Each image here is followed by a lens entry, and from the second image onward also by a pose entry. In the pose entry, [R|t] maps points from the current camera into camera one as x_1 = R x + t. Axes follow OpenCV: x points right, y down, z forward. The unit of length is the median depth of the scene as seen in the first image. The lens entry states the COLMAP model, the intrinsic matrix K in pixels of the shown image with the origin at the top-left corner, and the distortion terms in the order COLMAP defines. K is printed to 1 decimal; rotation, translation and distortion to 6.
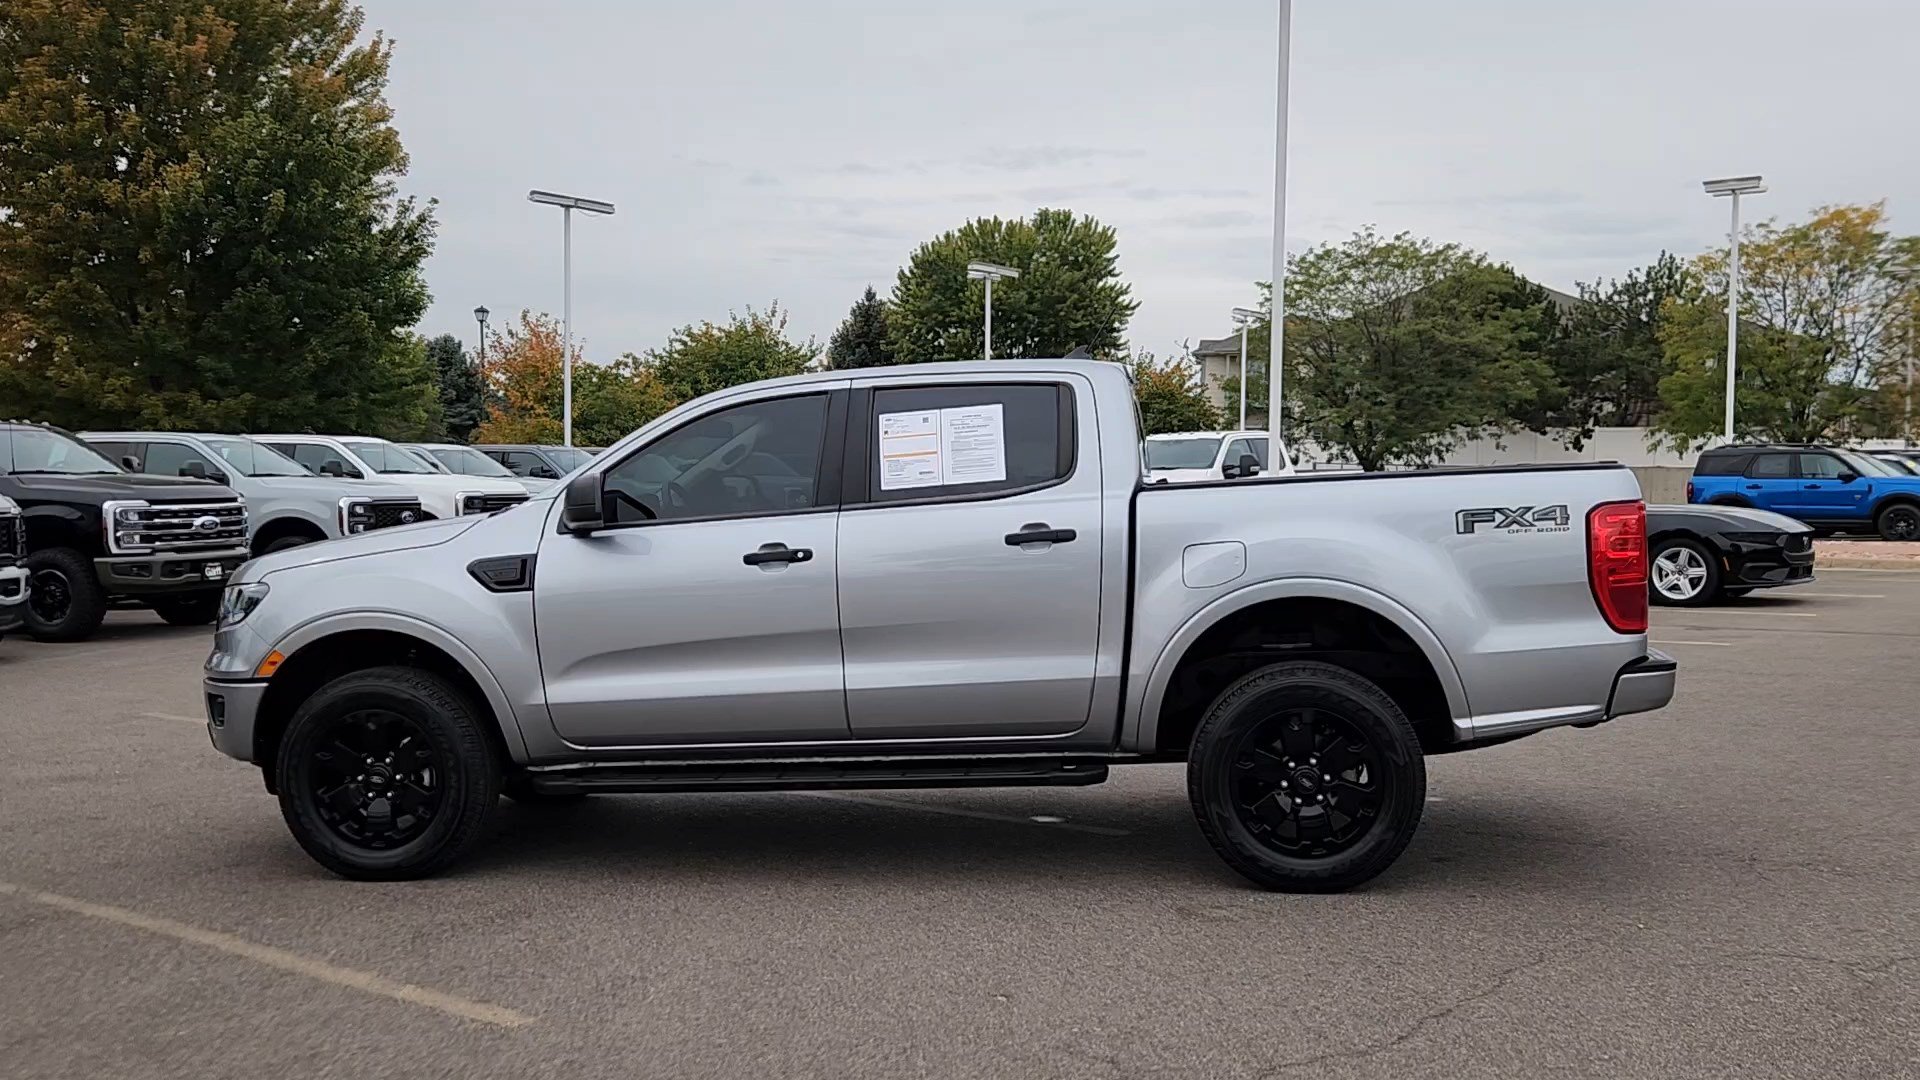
lens RADIAL K [[1758.1, 0, 943.9], [0, 1758.1, 561.5], [0, 0, 1]] dist [0.040022, -0.041423]
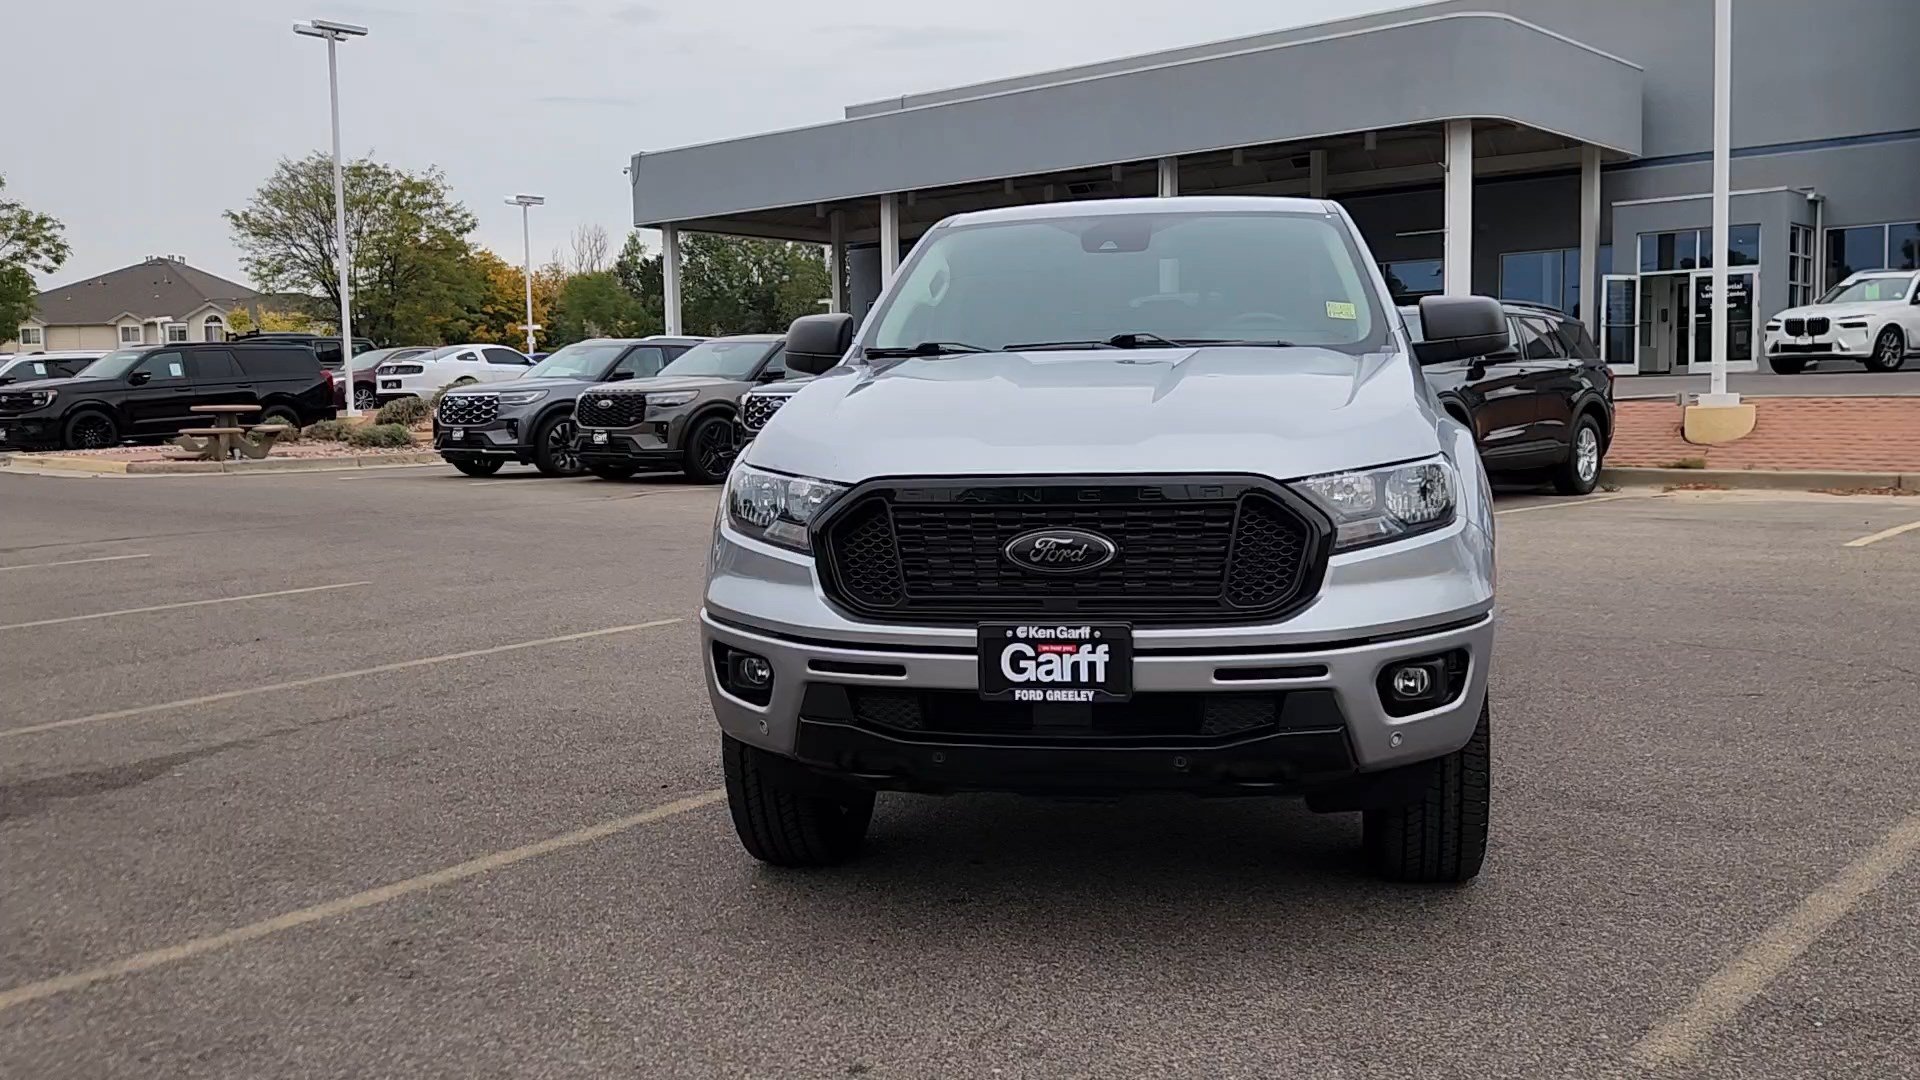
lens RADIAL K [[1751.4, 0, 952.4], [0, 1751.4, 565.9], [0, 0, 1]] dist [0.029738, -0.002977]
pose [[0.044146, -0.099900, 0.994018, -0.367342], [0.066662, 0.993065, 0.096844, -0.006987], [-0.996799, 0.061988, 0.050499, 0.422138]]
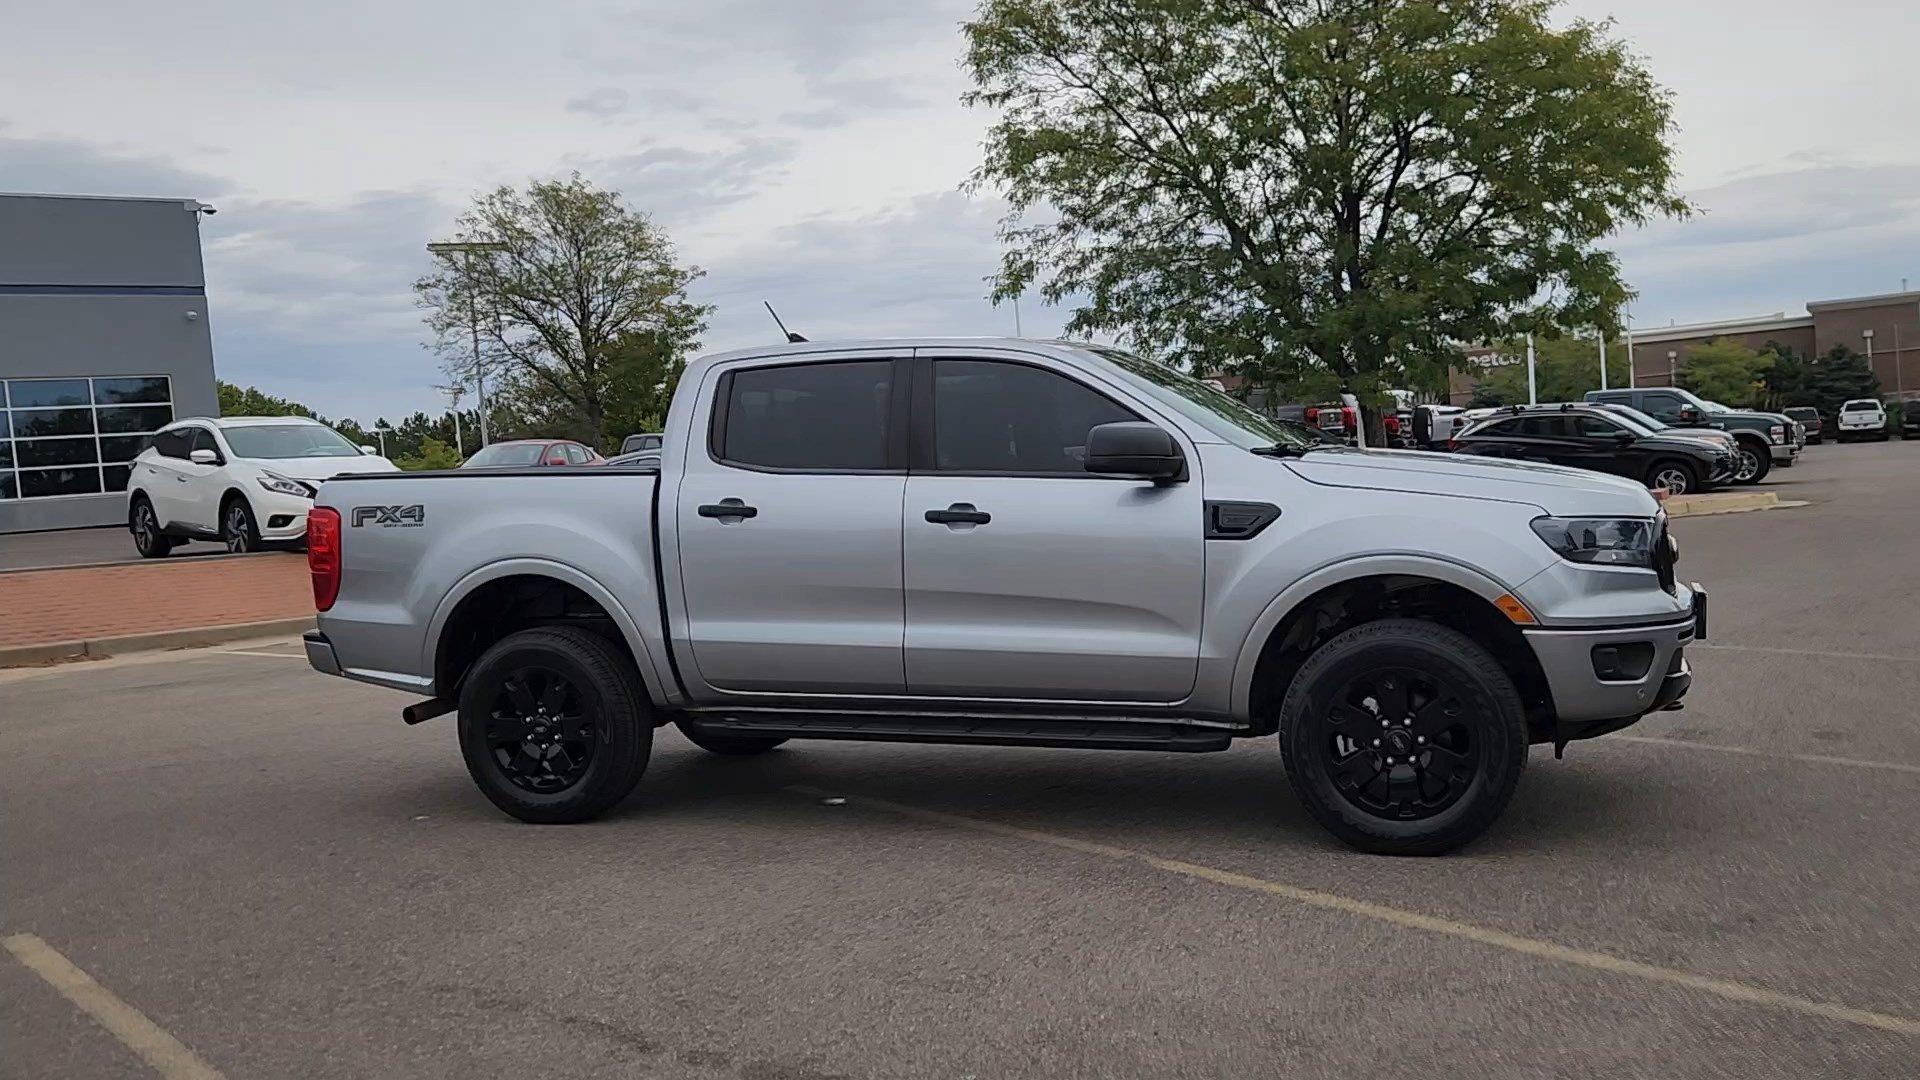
lens RADIAL K [[1758.1, 0, 943.9], [0, 1758.1, 561.5], [0, 0, 1]] dist [0.040022, -0.041423]
pose [[-0.973083, 0.055826, 0.223592, -0.095208], [0.079470, 0.991991, 0.098178, -0.032087], [-0.216320, 0.113304, -0.969726, 0.798953]]
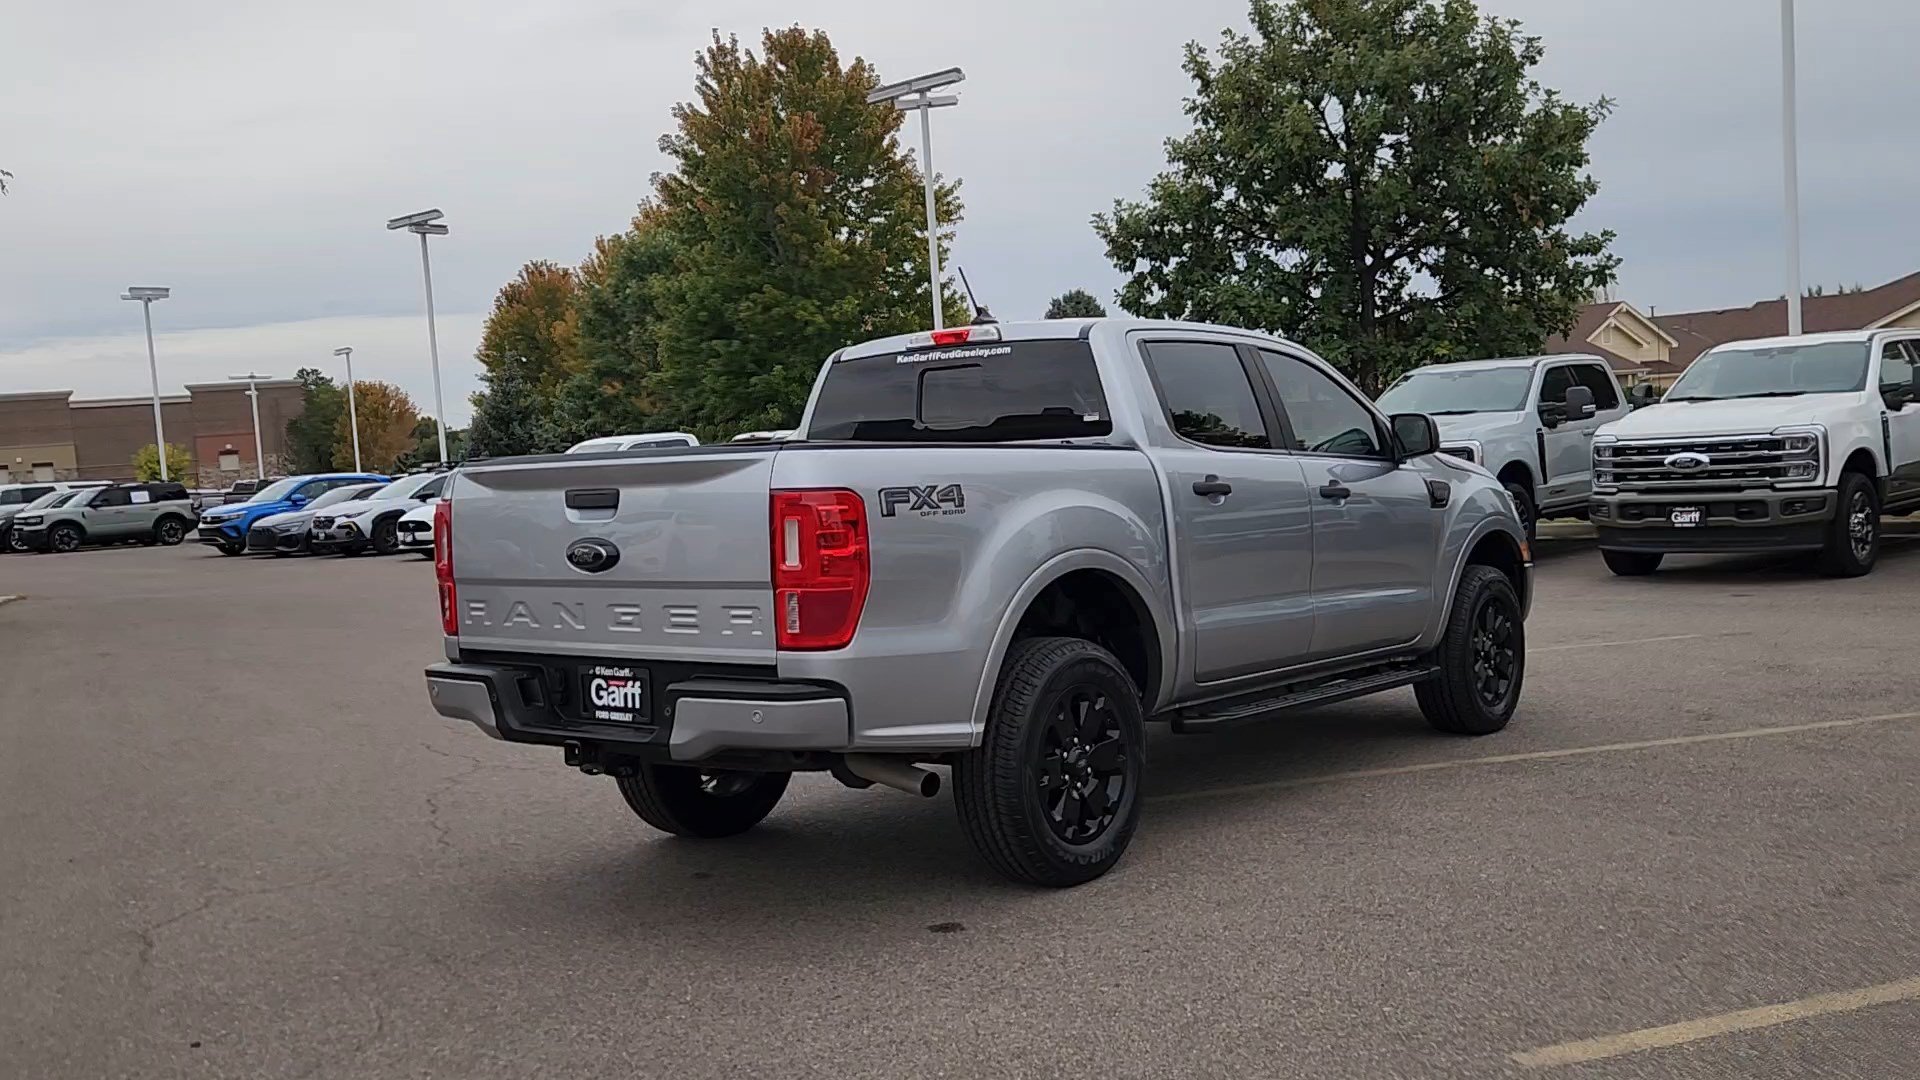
lens RADIAL K [[1755.8, 0, 943.2], [0, 1755.8, 565.6], [0, 0, 1]] dist [0.034248, -0.026498]
pose [[-0.518761, 0.095363, -0.849584, 0.361088], [0.018524, 0.994780, 0.100350, -0.030579], [0.854718, 0.036320, -0.517820, 0.580632]]
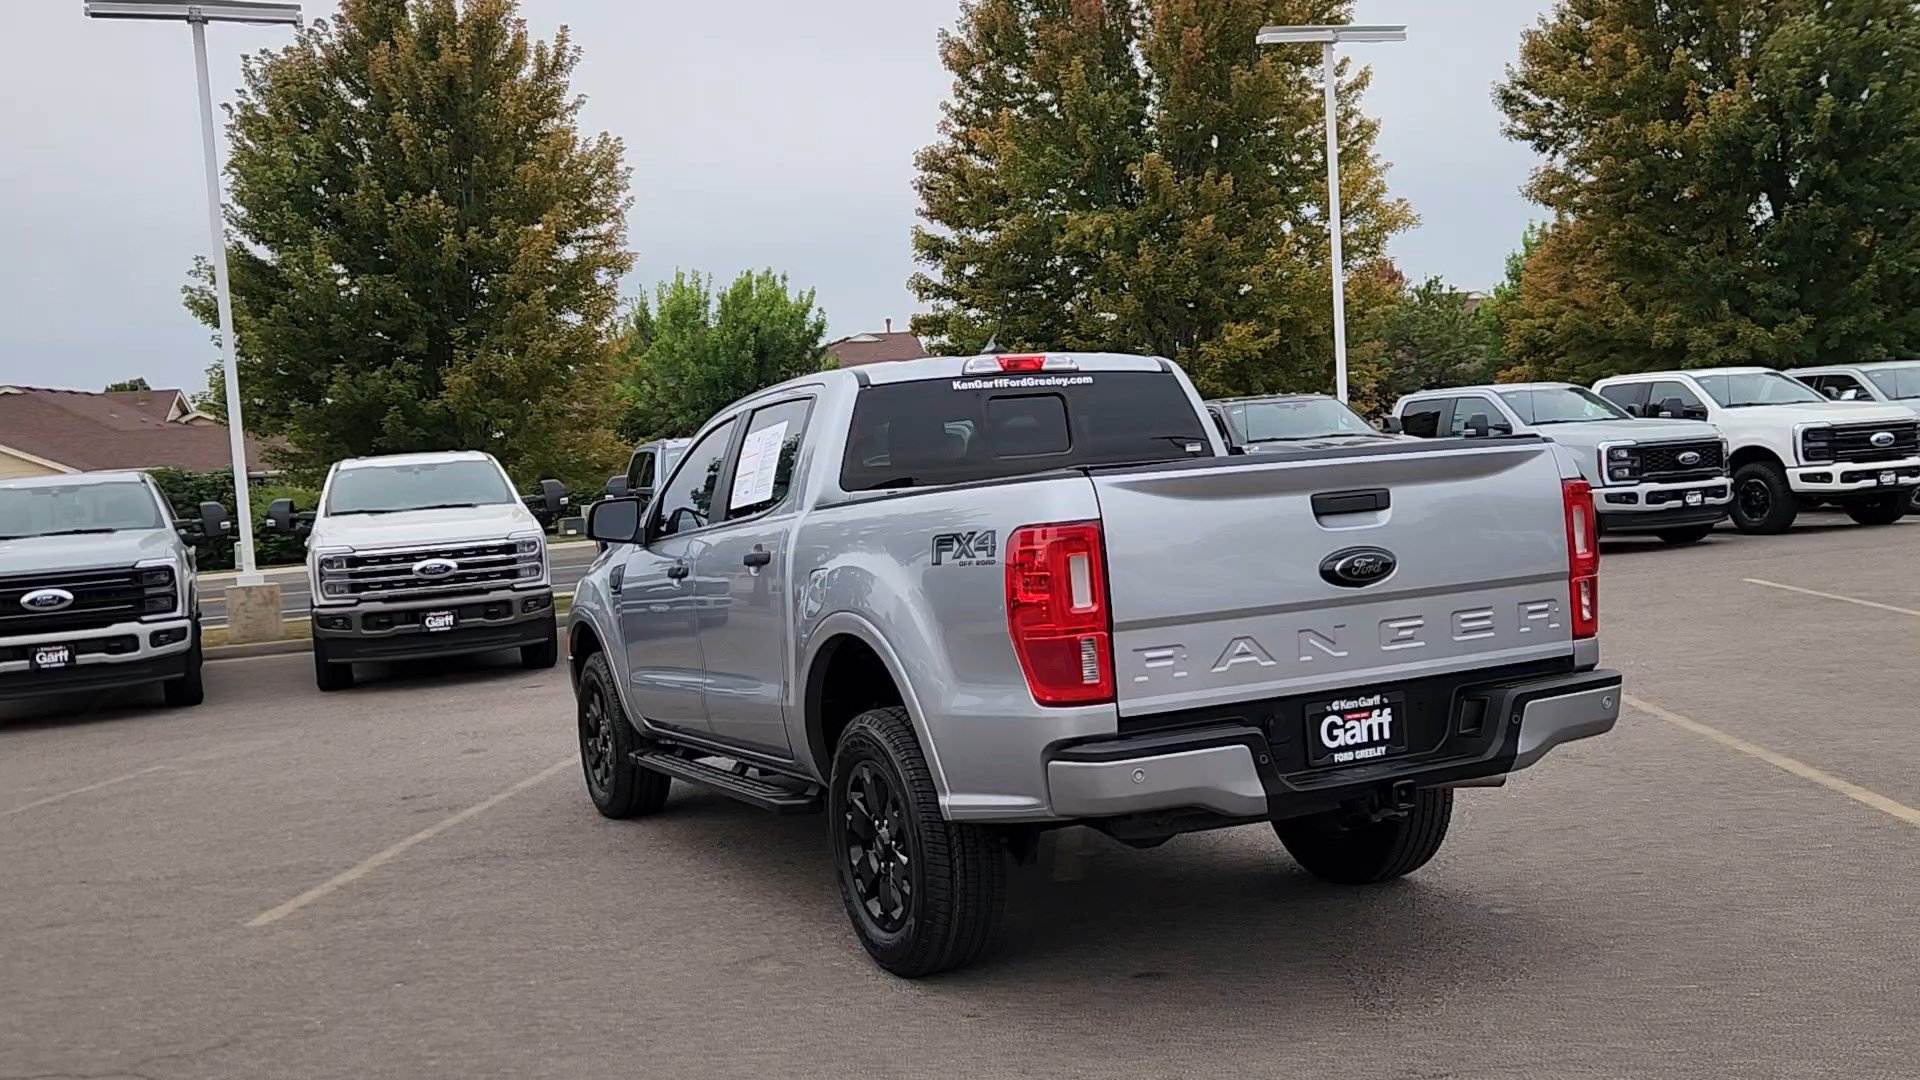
lens RADIAL K [[1755.8, 0, 943.2], [0, 1755.8, 565.6], [0, 0, 1]] dist [0.034248, -0.026498]
pose [[0.543469, 0.015862, -0.839279, 0.321178], [0.026237, 0.999012, 0.035870, -0.014642], [0.839019, -0.041515, 0.542516, 0.188991]]
